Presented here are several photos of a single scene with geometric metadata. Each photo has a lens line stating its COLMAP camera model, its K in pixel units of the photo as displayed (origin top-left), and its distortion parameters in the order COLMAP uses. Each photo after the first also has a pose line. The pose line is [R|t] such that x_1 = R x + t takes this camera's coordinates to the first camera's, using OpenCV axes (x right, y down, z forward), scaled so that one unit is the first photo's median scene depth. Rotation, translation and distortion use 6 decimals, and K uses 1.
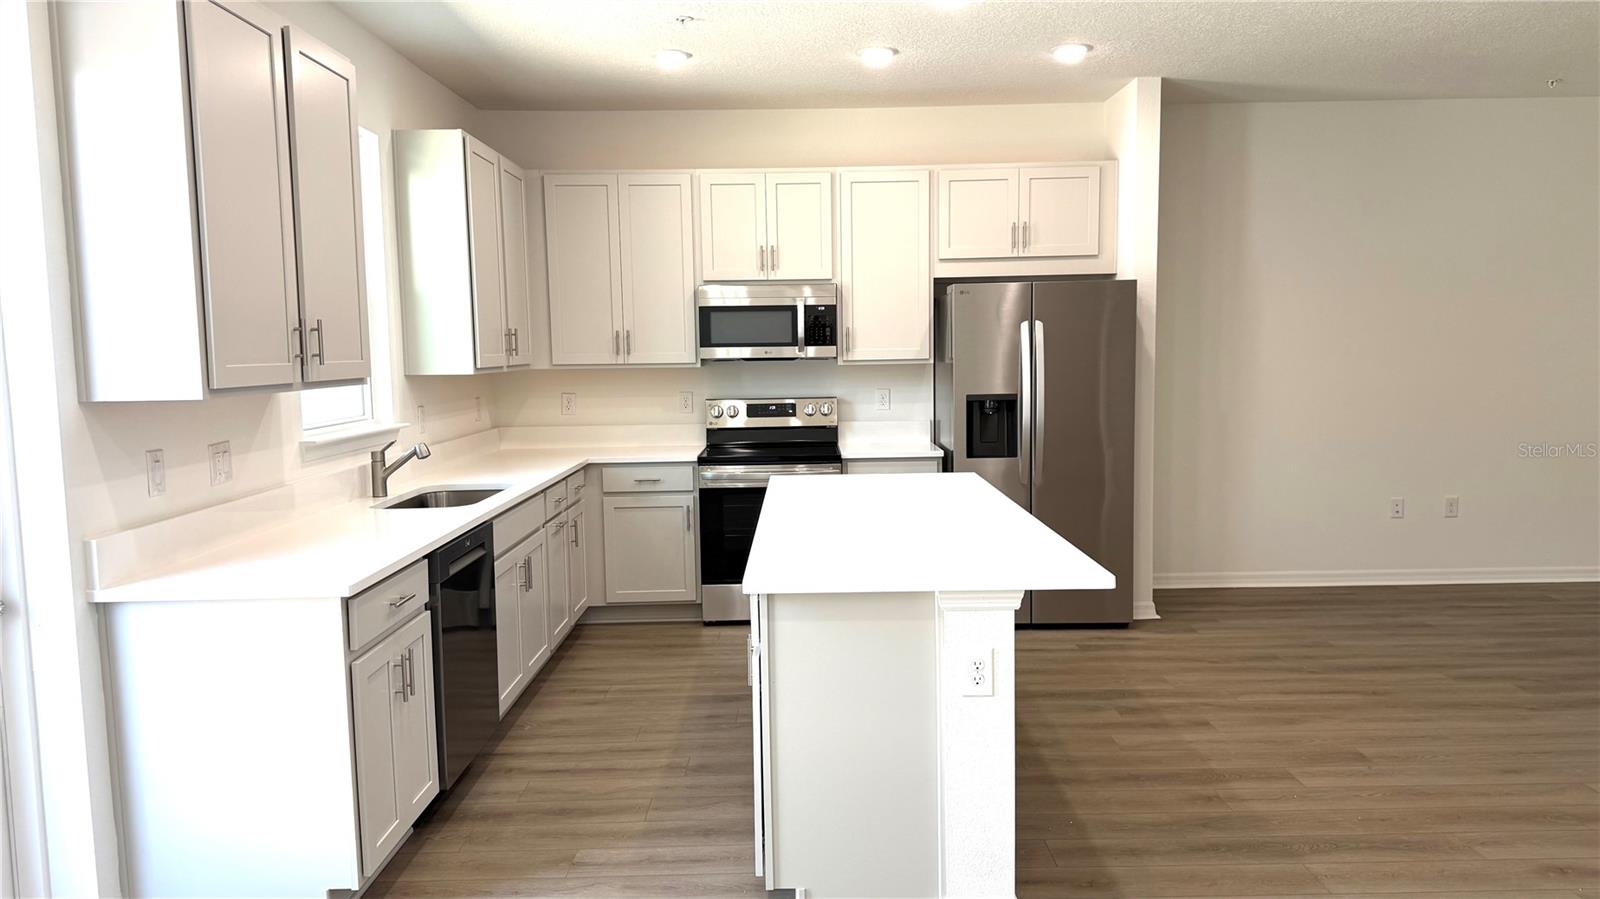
lens RADIAL K [[1141.9, 0, 808.4], [0, 1141.9, 451.8], [0, 0, 1]] dist [0.037244, -0.008193]
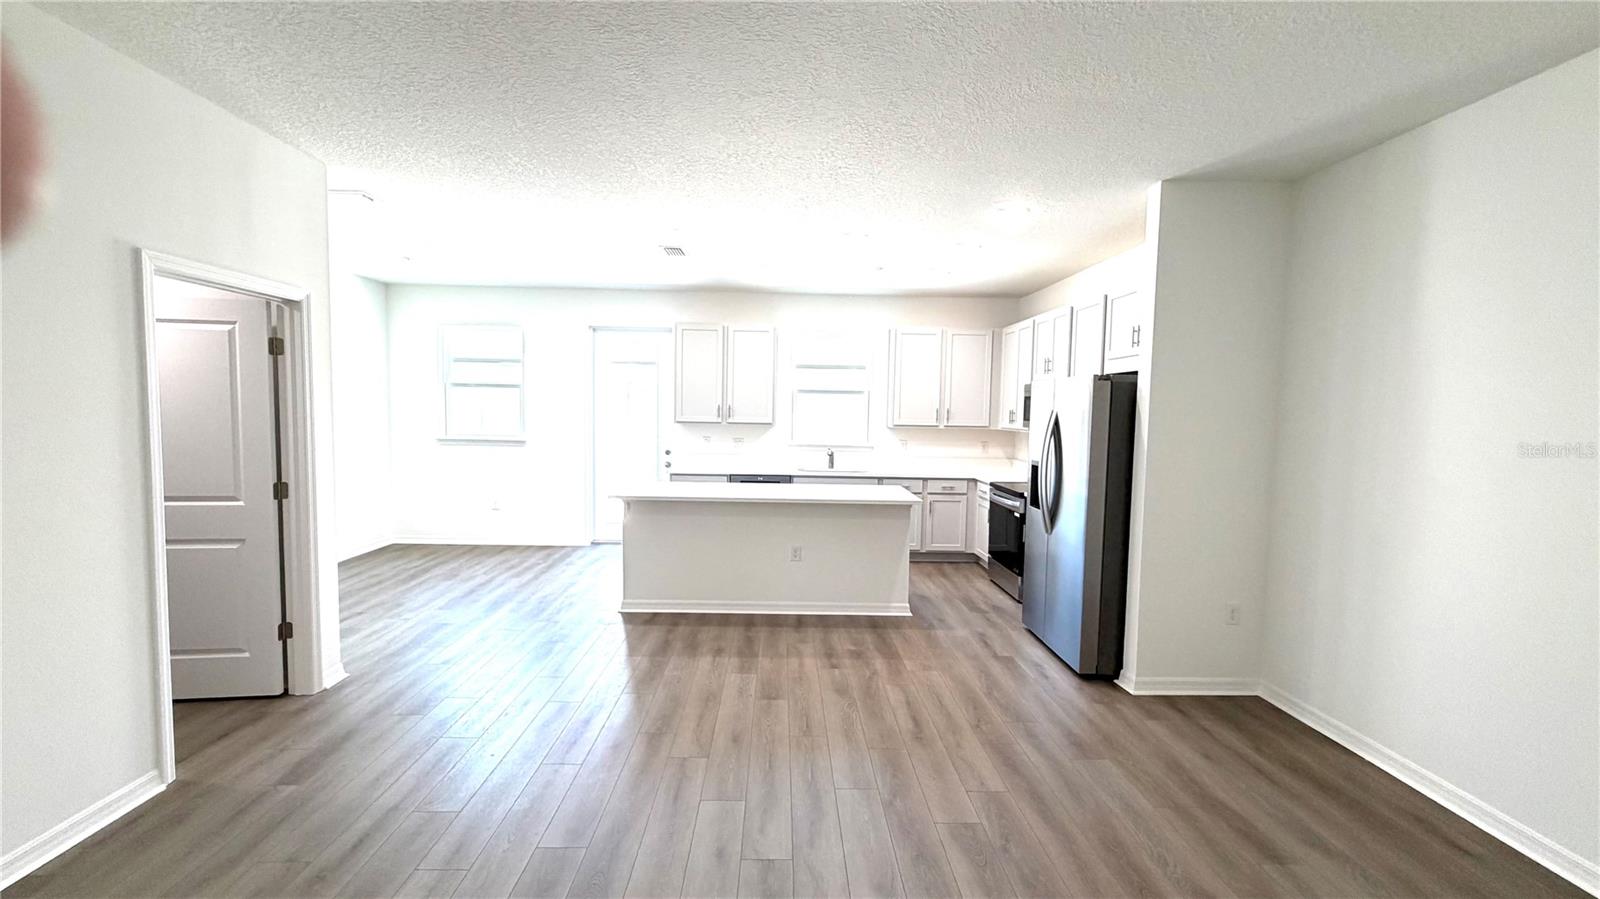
lens RADIAL K [[637.3, 0, 797.7], [0, 637.3, 446.6], [0, 0, 1]] dist [0.001747, -0.000273]
pose [[0.004134, 0.066957, -0.997747, 0.913087], [-0.117907, 0.990829, 0.066004, -0.083460], [0.993016, 0.117369, 0.011990, 0.702539]]
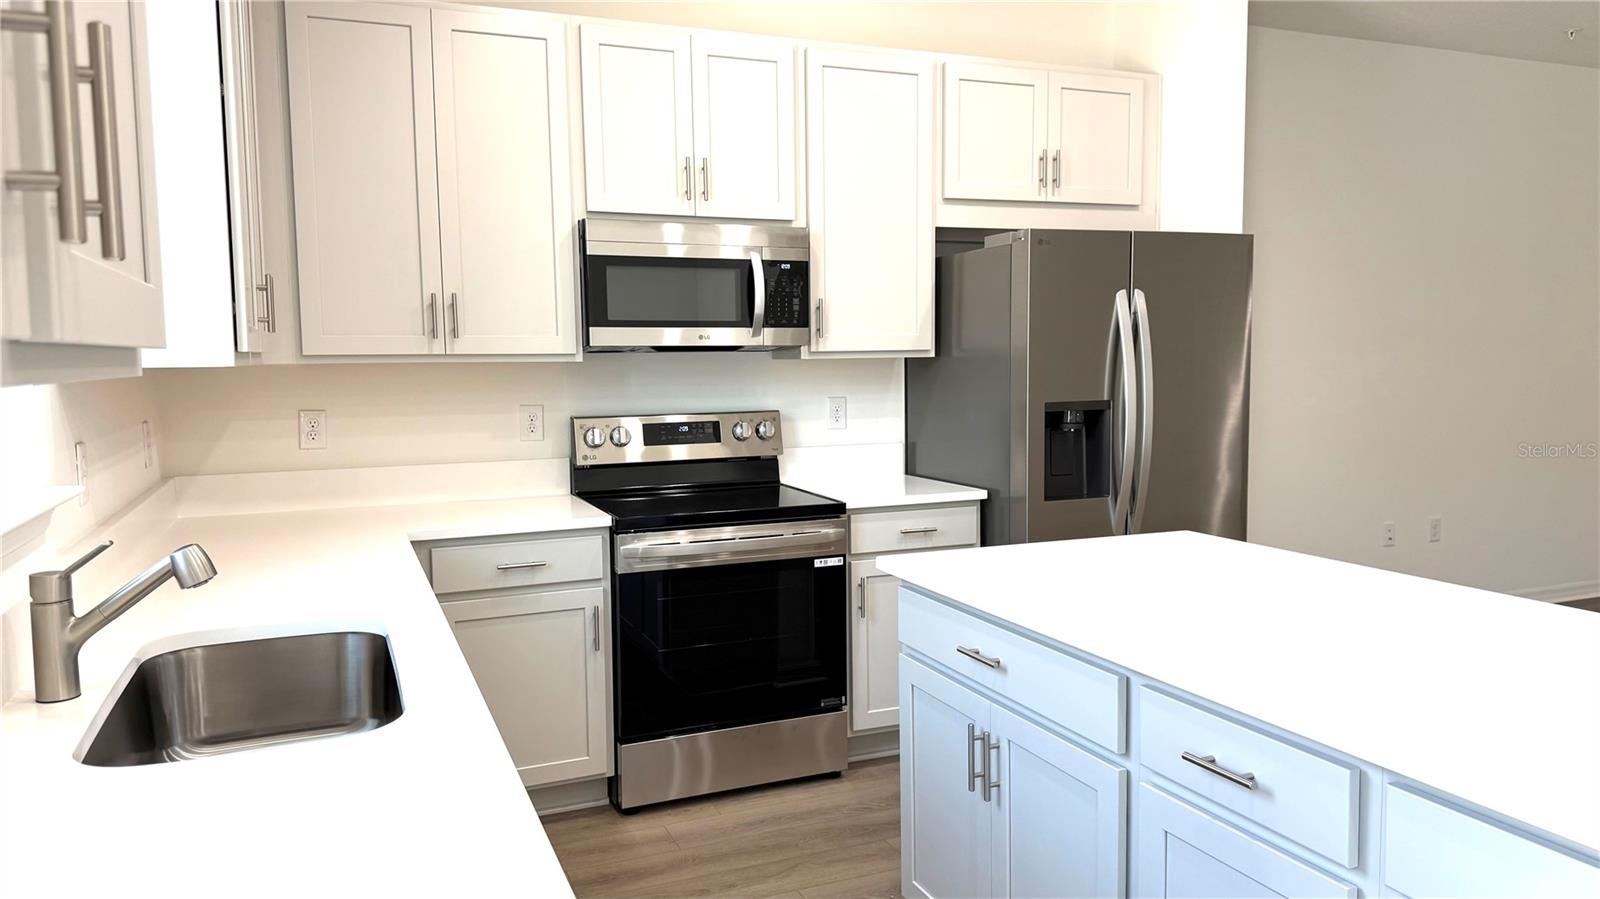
lens RADIAL K [[1141.9, 0, 800.7], [0, 1141.9, 456.2], [0, 0, 1]] dist [0.037244, -0.008193]
pose [[0.918556, -0.029400, 0.394196, -0.225872], [0.032895, 0.999457, -0.002111, -0.021565], [-0.393920, 0.014907, 0.919024, 0.431086]]
